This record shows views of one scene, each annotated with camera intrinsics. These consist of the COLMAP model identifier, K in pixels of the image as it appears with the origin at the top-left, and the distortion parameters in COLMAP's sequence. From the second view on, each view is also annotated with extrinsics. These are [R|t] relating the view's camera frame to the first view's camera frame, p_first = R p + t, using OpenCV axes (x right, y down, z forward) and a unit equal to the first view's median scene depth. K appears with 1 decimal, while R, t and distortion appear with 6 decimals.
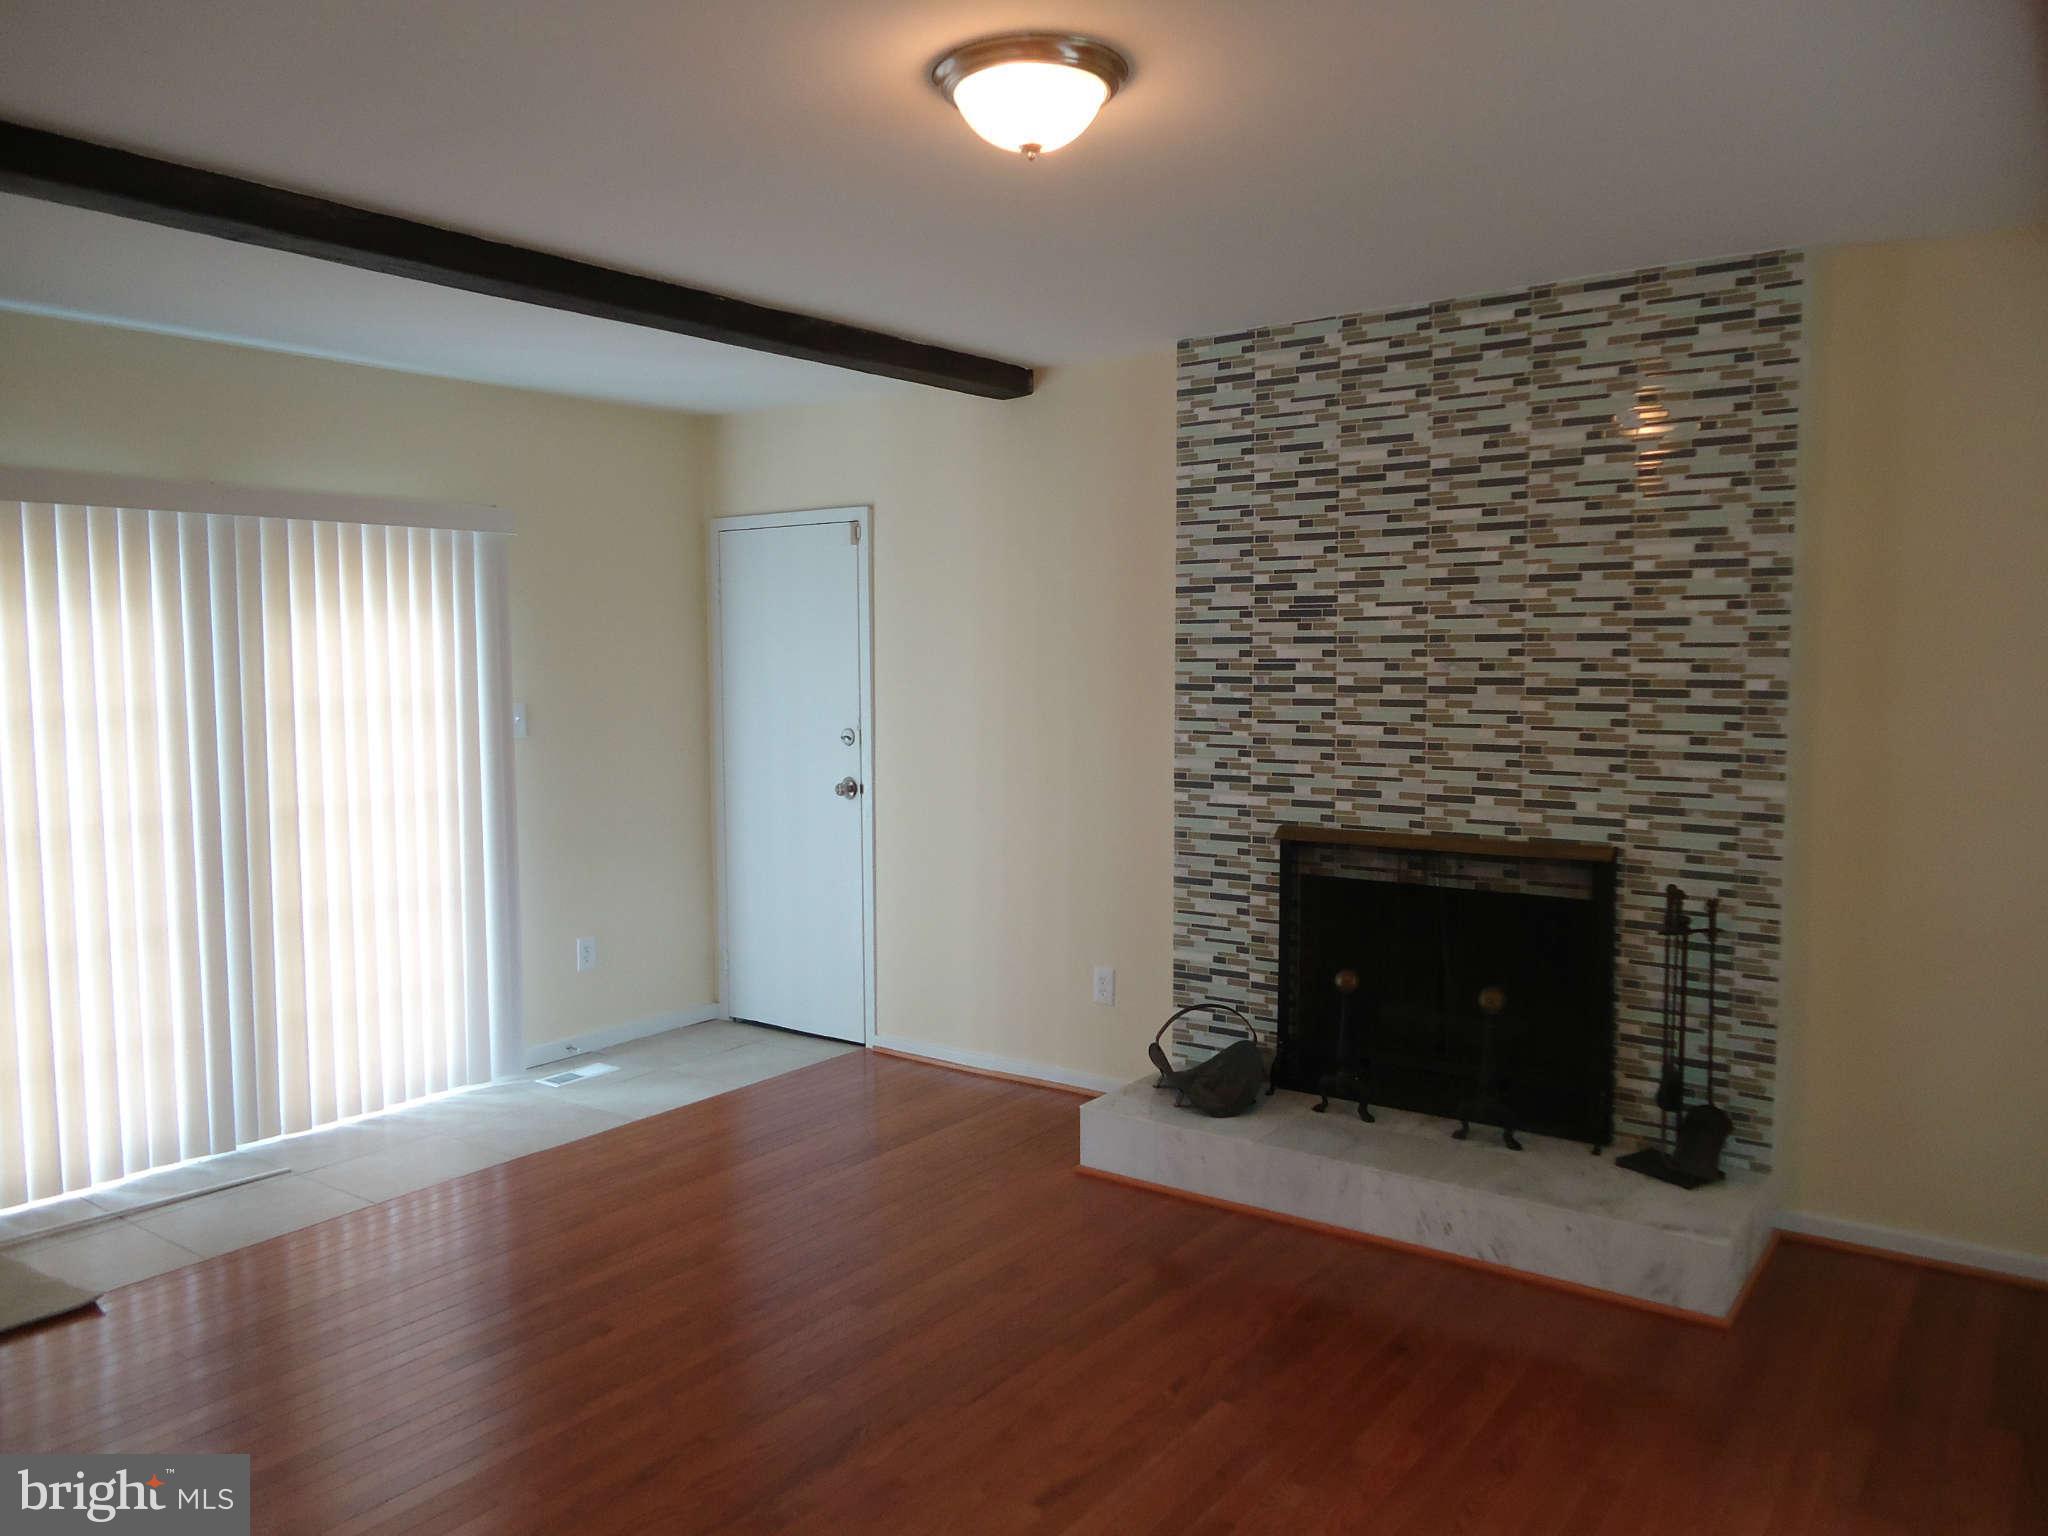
lens RADIAL K [[1503.5, 0, 1024.7], [0, 1503.5, 767.6], [0, 0, 1]] dist [-0.000488, -0.000540]
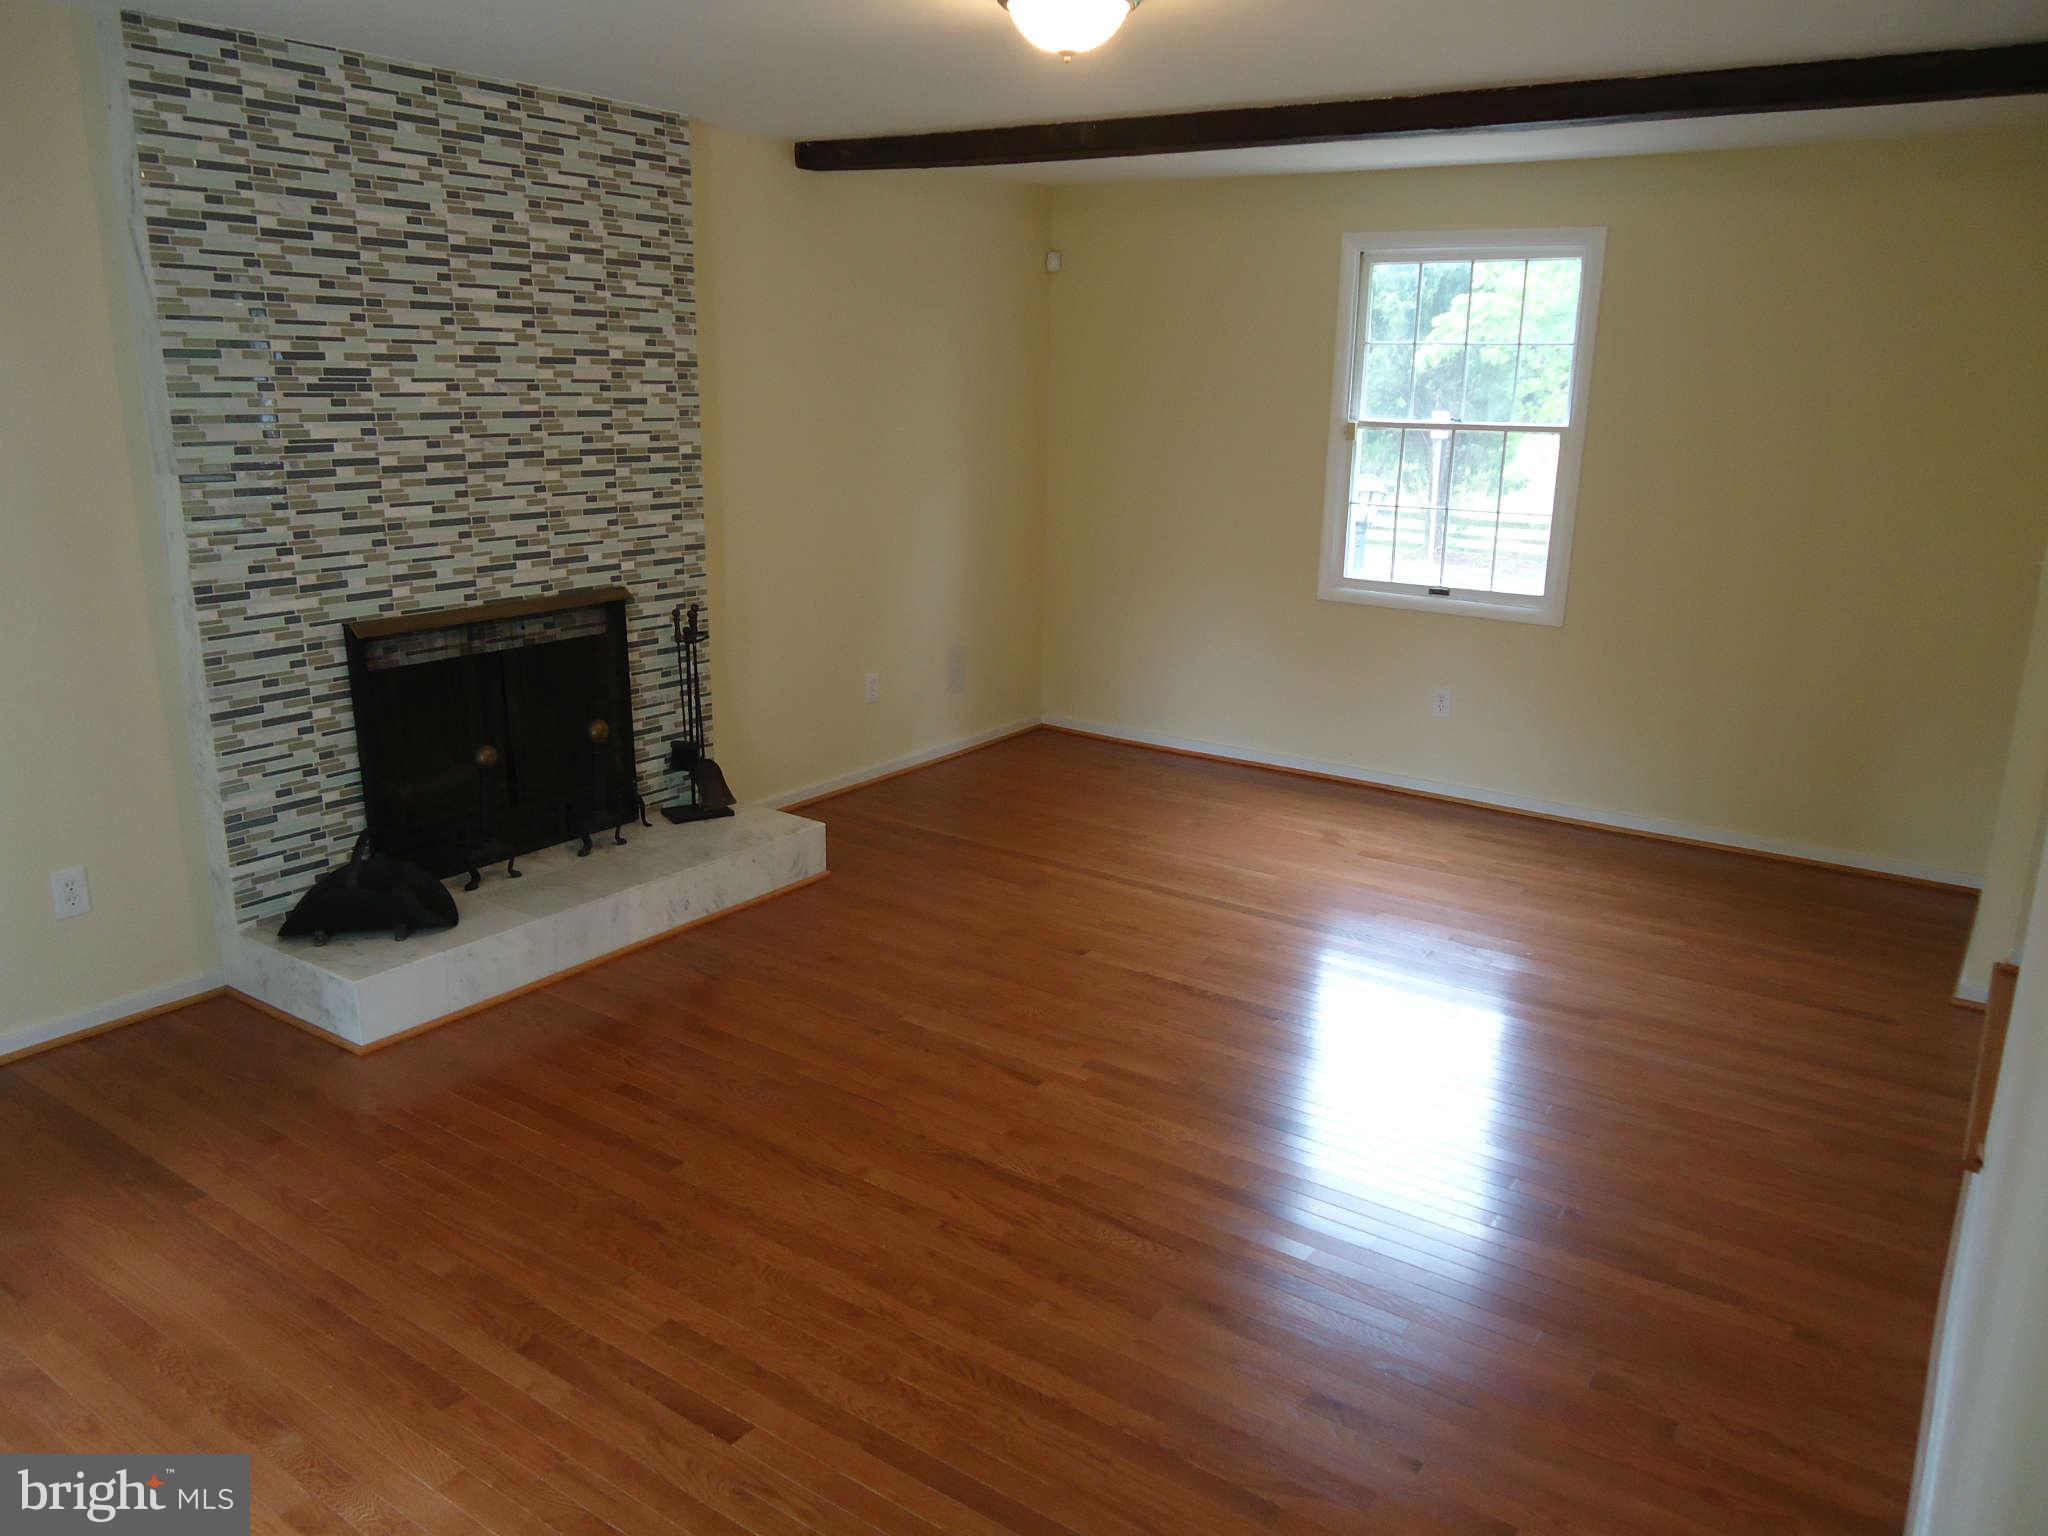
lens RADIAL K [[1503.5, 0, 1026.0], [0, 1503.5, 769.7], [0, 0, 1]] dist [-0.000488, -0.000540]
pose [[-0.029529, -0.254175, 0.966707, -0.799991], [0.055985, 0.965190, 0.255486, -0.092909], [-0.997995, 0.061665, -0.014272, 0.642490]]
